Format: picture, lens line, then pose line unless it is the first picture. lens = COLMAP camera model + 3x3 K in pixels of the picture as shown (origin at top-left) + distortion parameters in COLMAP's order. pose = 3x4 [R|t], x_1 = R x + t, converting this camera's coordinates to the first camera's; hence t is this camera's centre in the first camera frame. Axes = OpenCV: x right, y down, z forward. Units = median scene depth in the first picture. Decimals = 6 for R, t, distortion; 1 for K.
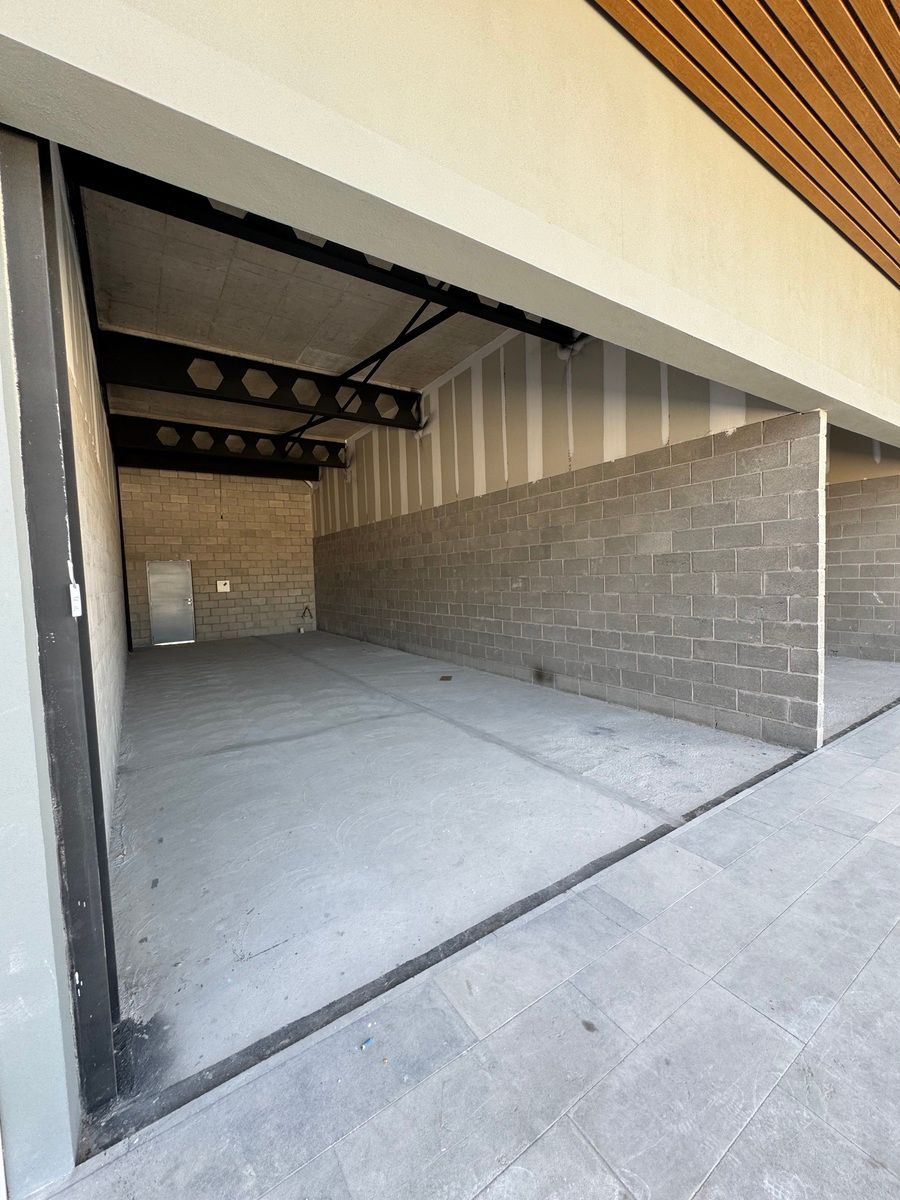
lens RADIAL K [[478.8, 0, 451.5], [0, 478.8, 600.7], [0, 0, 1]] dist [-0.002938, 0.000656]
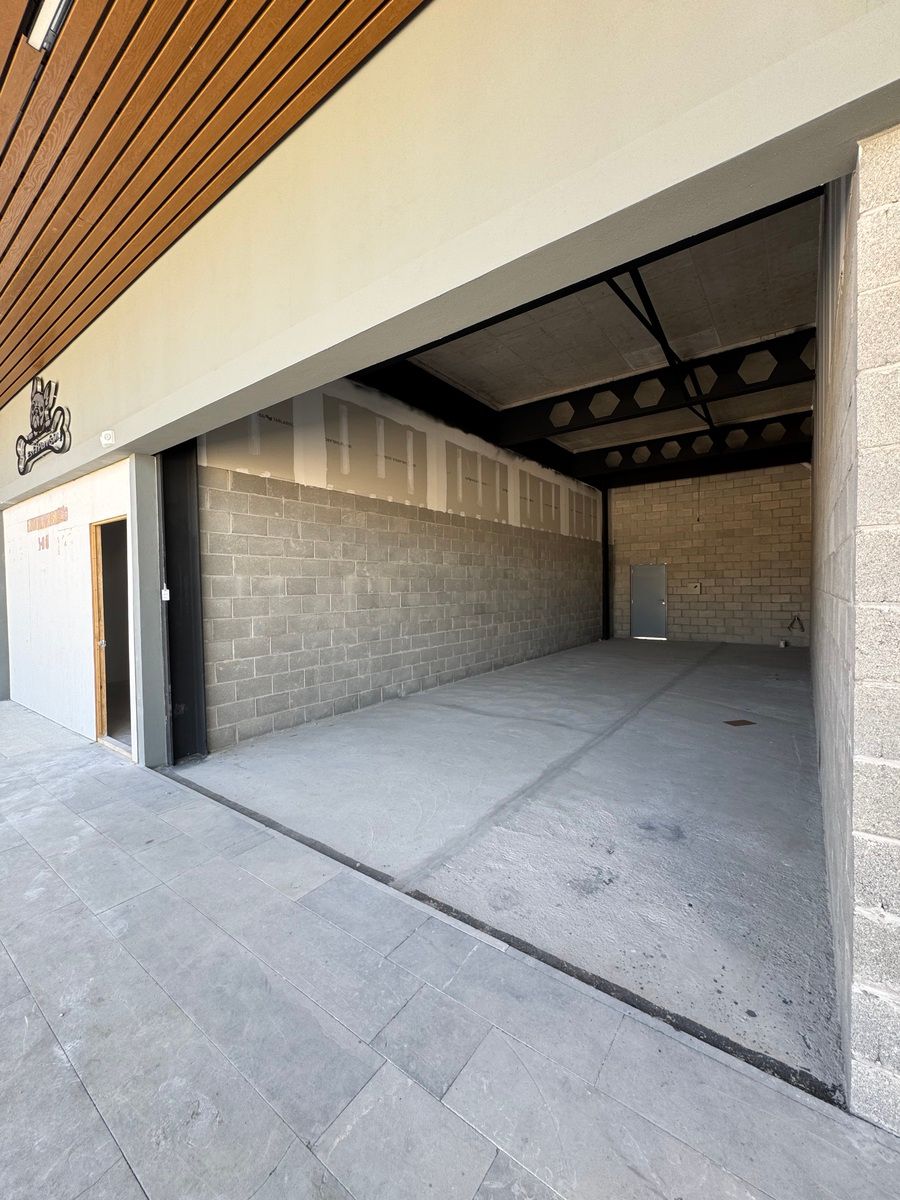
lens RADIAL K [[478.8, 0, 451.5], [0, 478.8, 600.7], [0, 0, 1]] dist [-0.002938, 0.000656]
pose [[0.344352, 0.055407, -0.937204, 0.787684], [-0.051130, 0.997882, 0.040208, -0.052253], [0.937447, 0.034074, 0.346455, 0.476971]]
